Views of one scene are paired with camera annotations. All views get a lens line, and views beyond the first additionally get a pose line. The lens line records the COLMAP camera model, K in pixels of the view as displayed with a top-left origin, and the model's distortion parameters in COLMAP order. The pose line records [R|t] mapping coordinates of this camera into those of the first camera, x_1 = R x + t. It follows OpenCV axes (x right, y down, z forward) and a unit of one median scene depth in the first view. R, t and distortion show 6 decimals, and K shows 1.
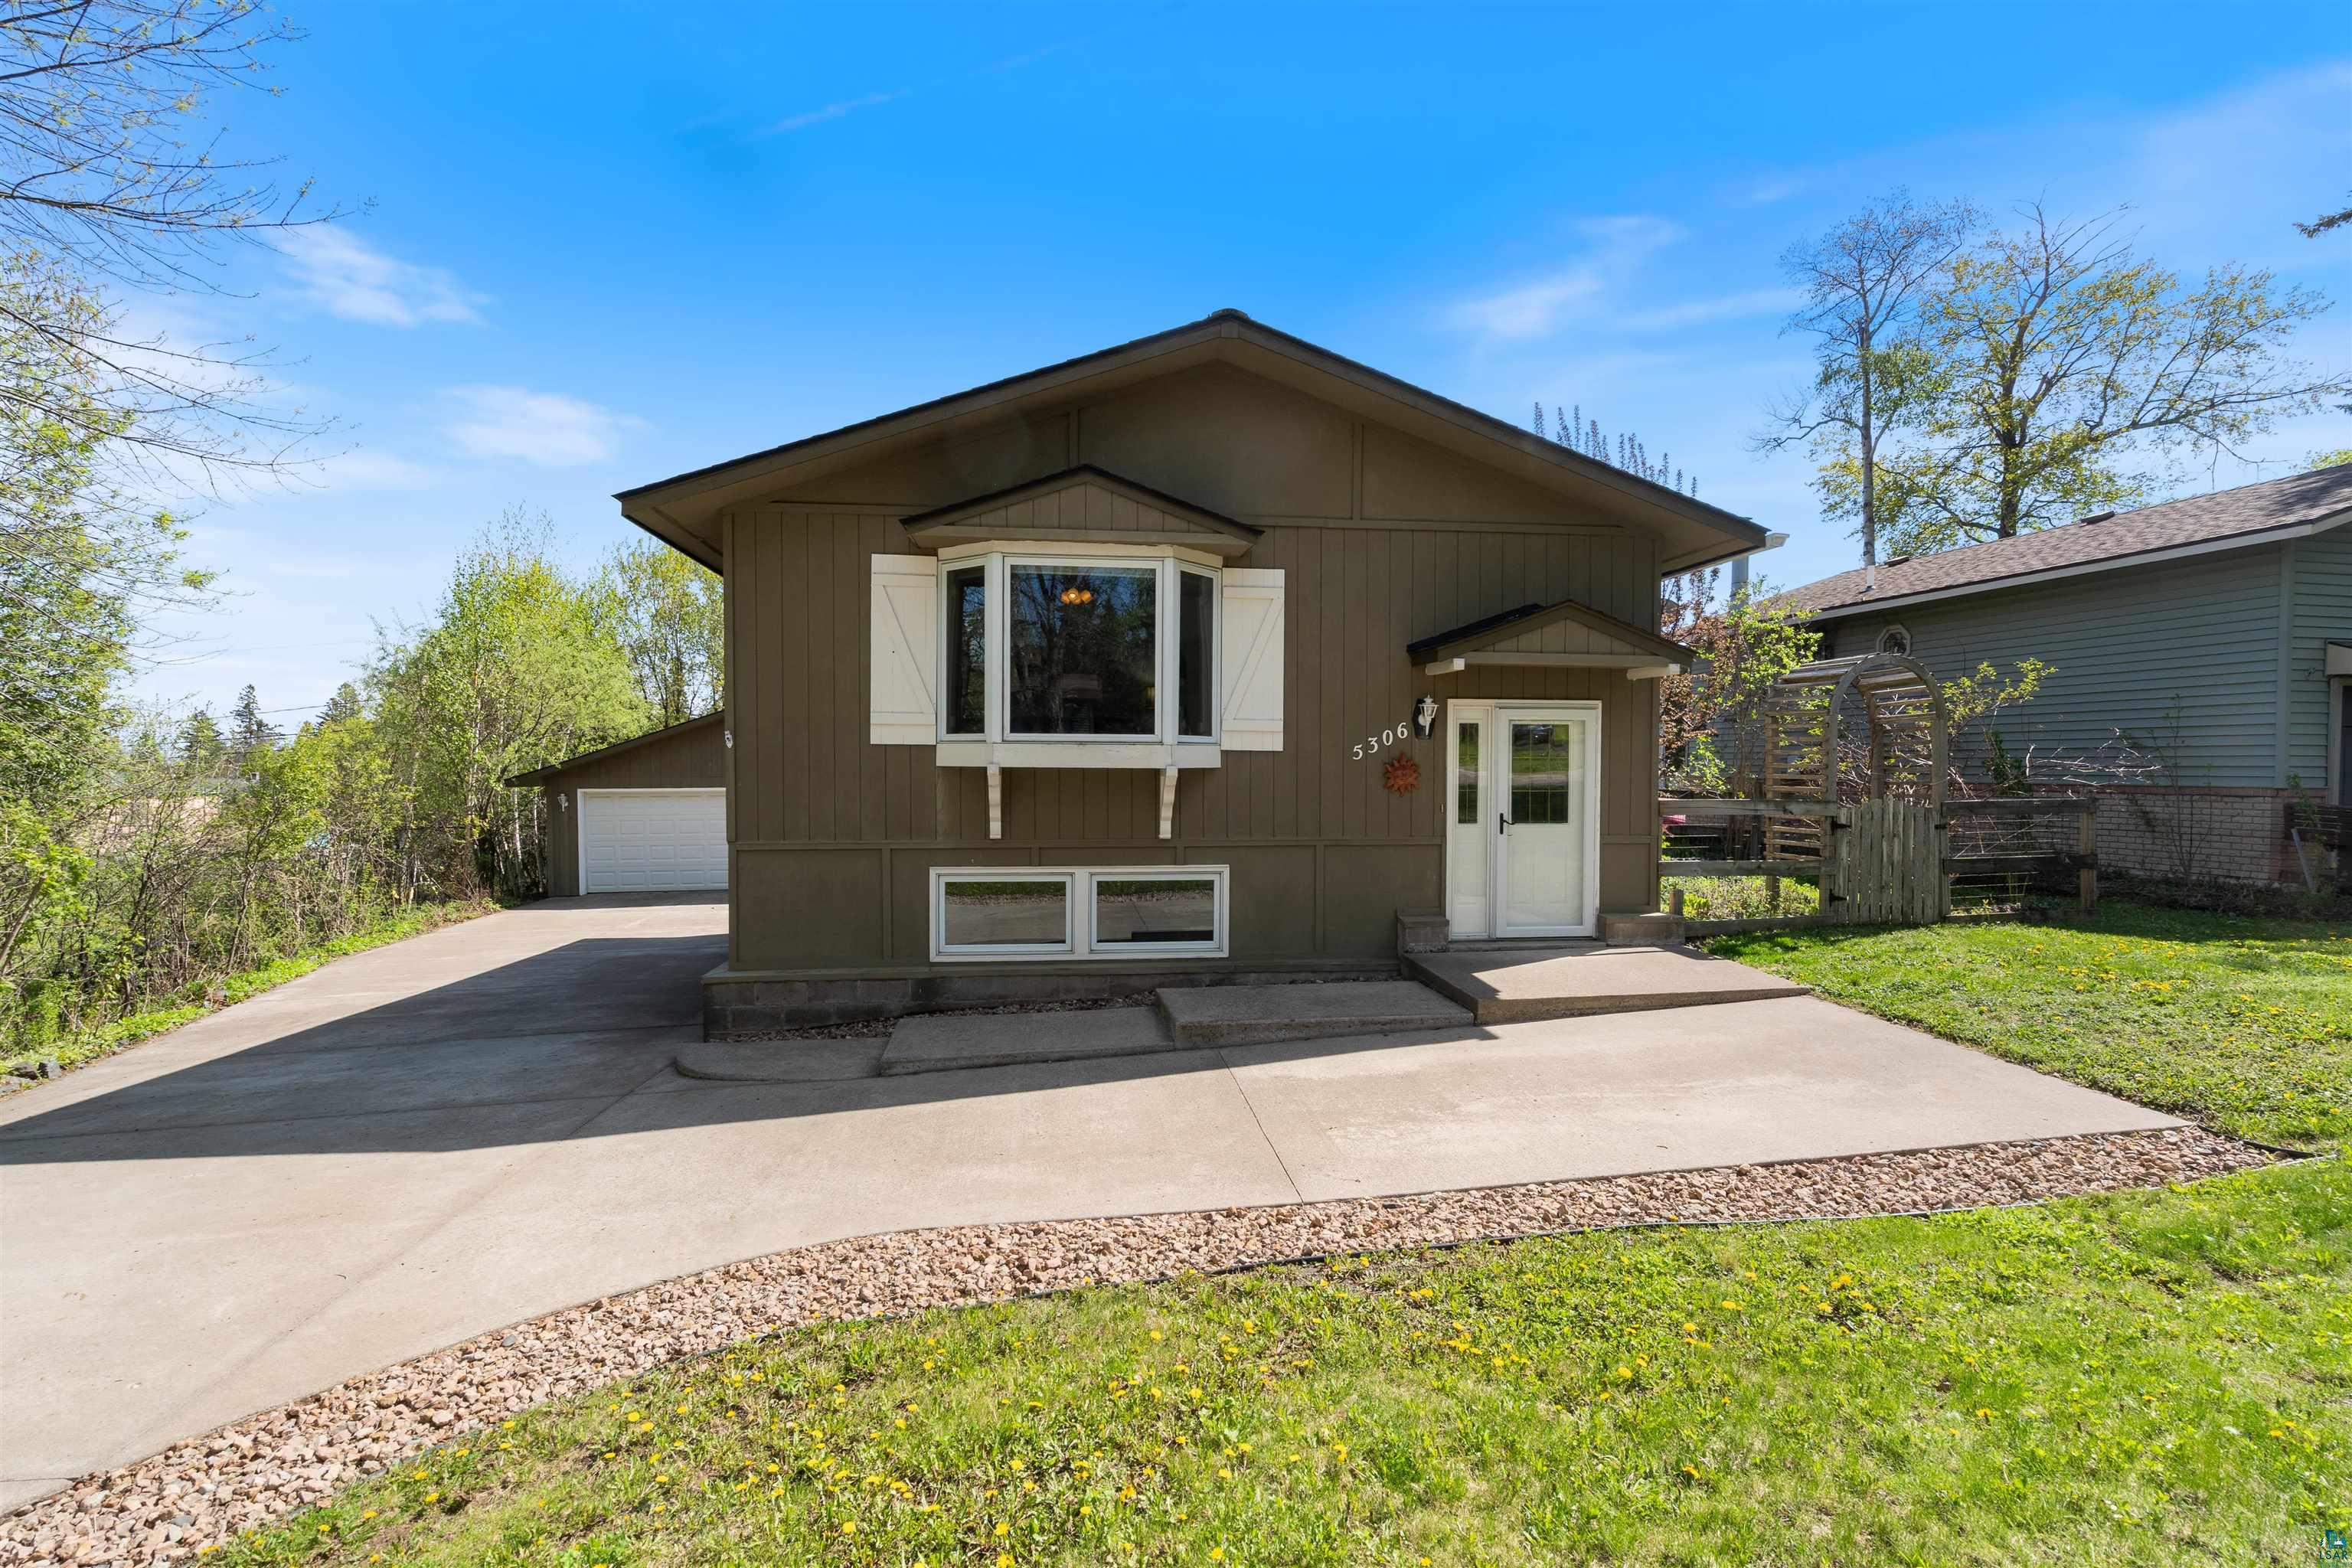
lens RADIAL K [[1081.1, 0, 1185.1], [0, 1081.1, 793.1], [0, 0, 1]] dist [0.001779, 0.000601]
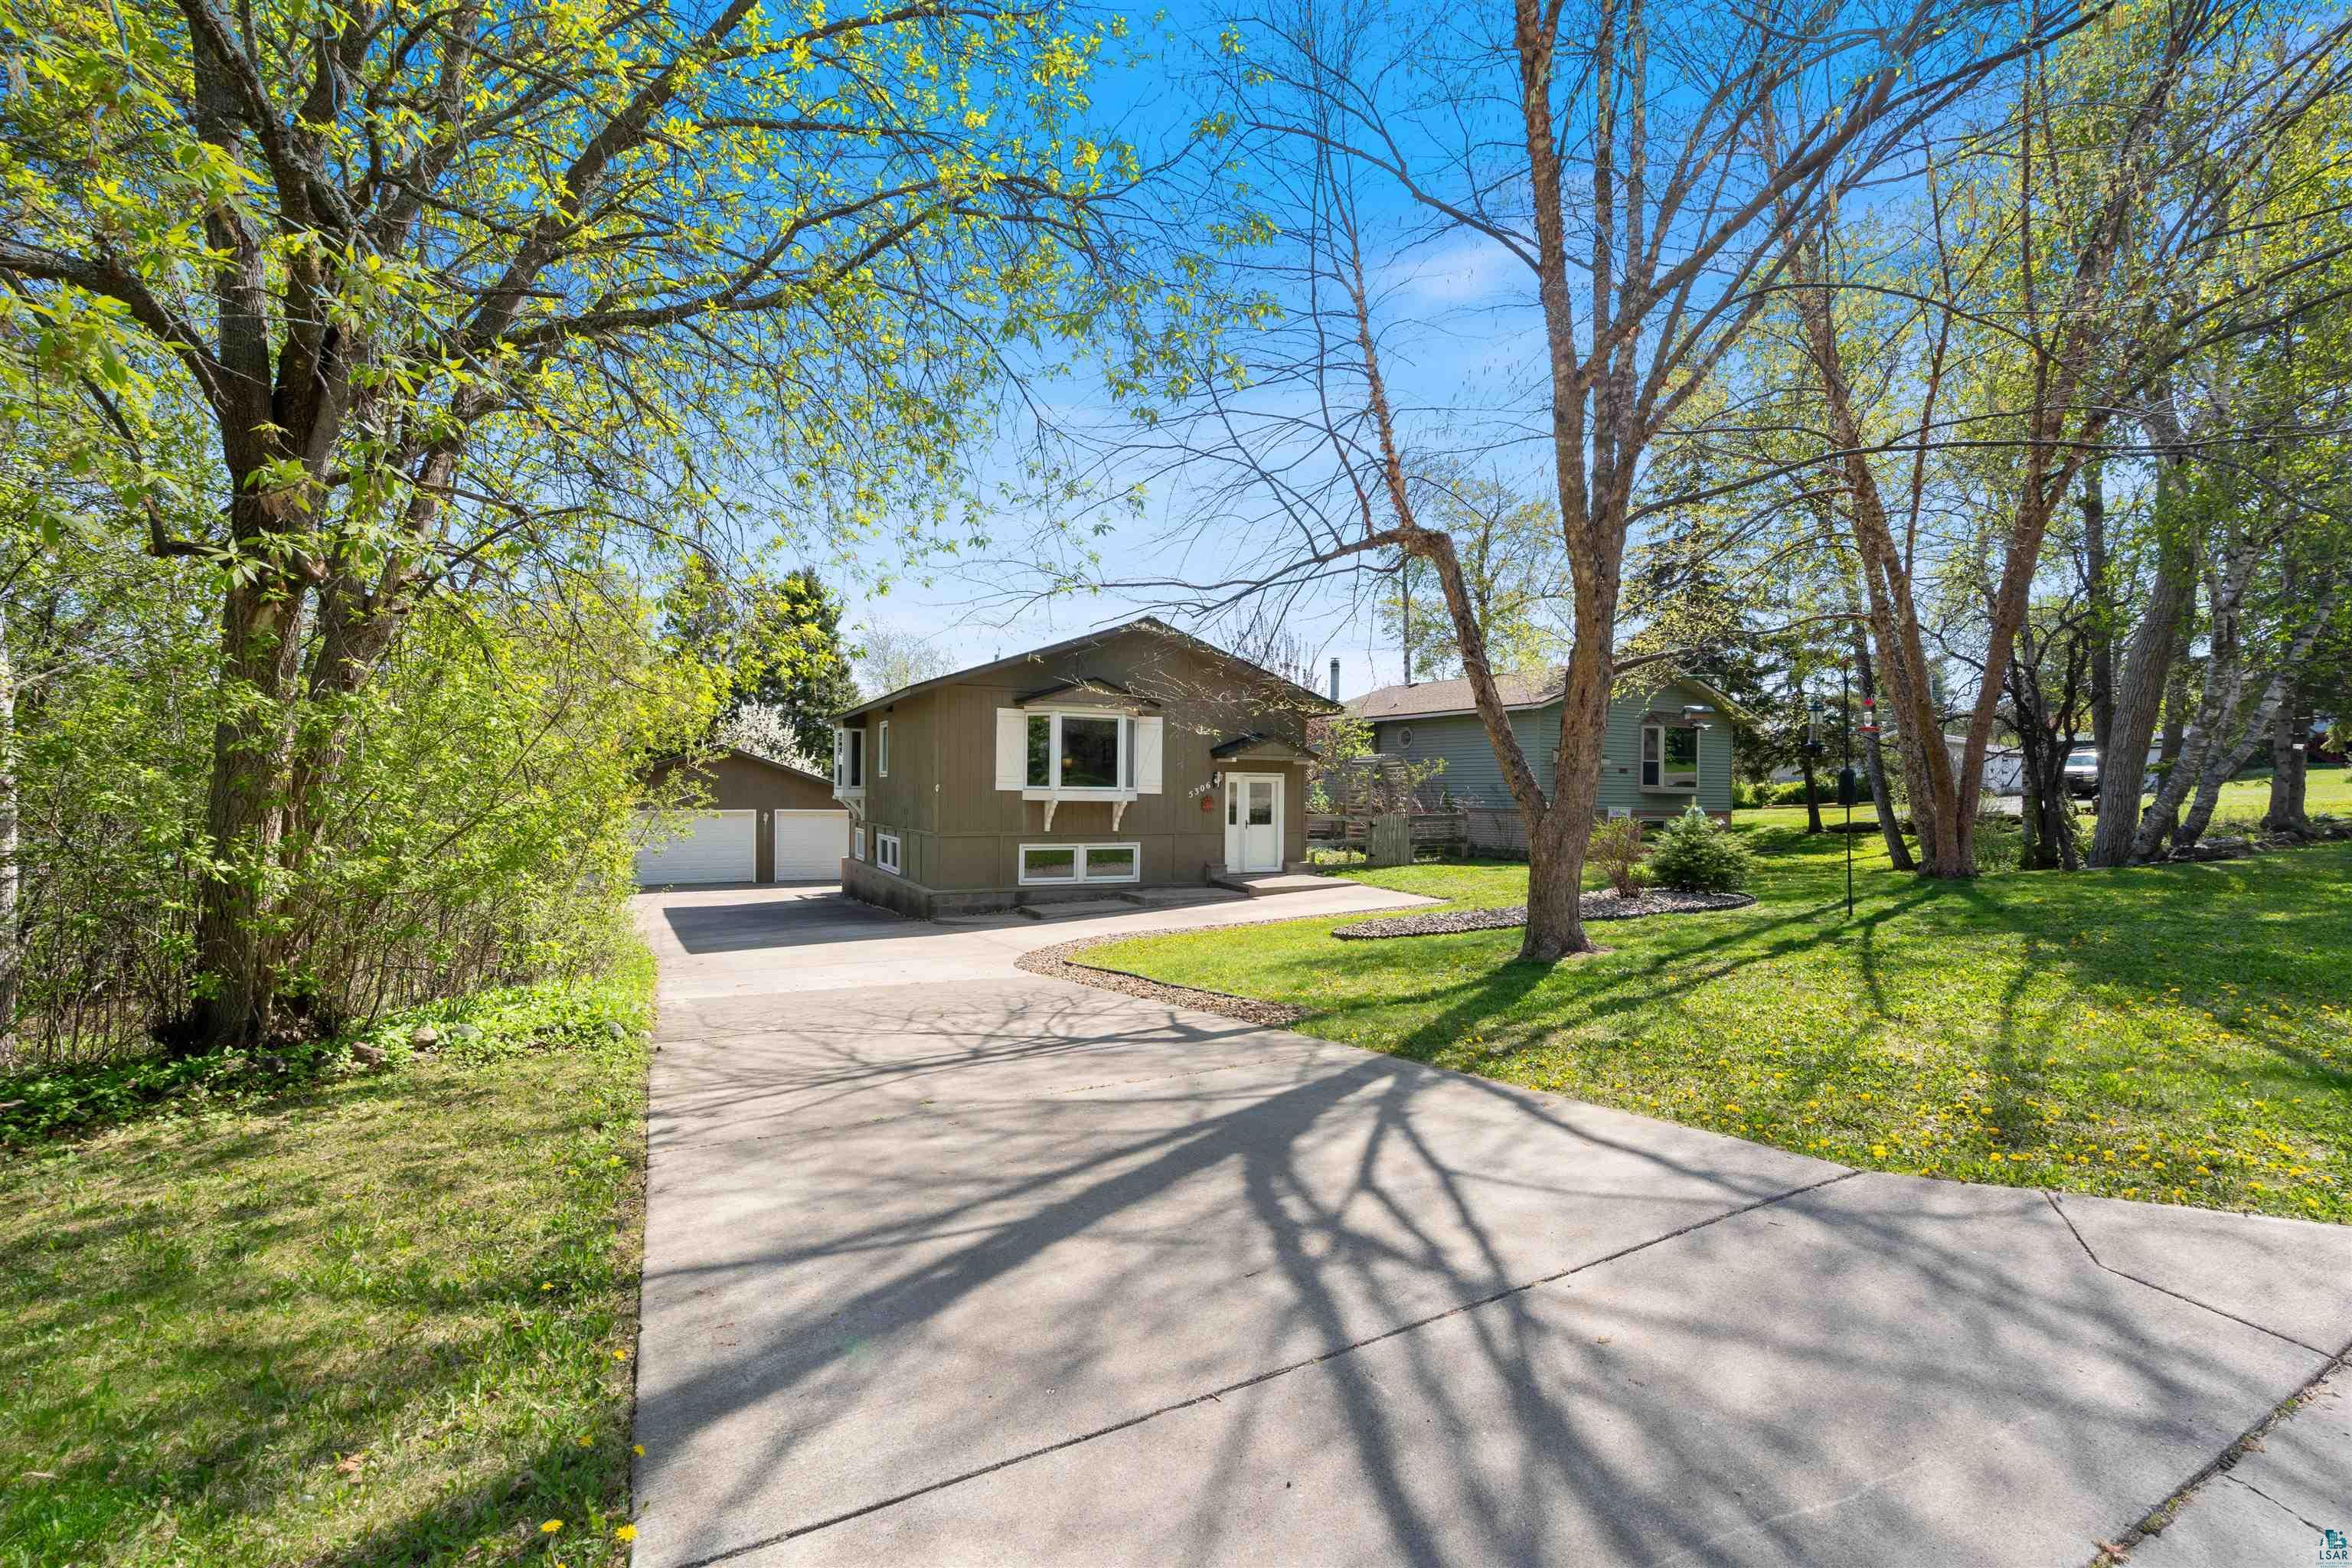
lens RADIAL K [[1087.4, 0, 1167.3], [0, 1087.4, 763.7], [0, 0, 1]] dist [-0.000122, 0.000584]
pose [[0.948914, 0.014501, 0.315200, -0.645228], [-0.001054, 0.999083, -0.042791, -0.003425], [-0.315532, 0.040273, 0.948060, -1.251312]]
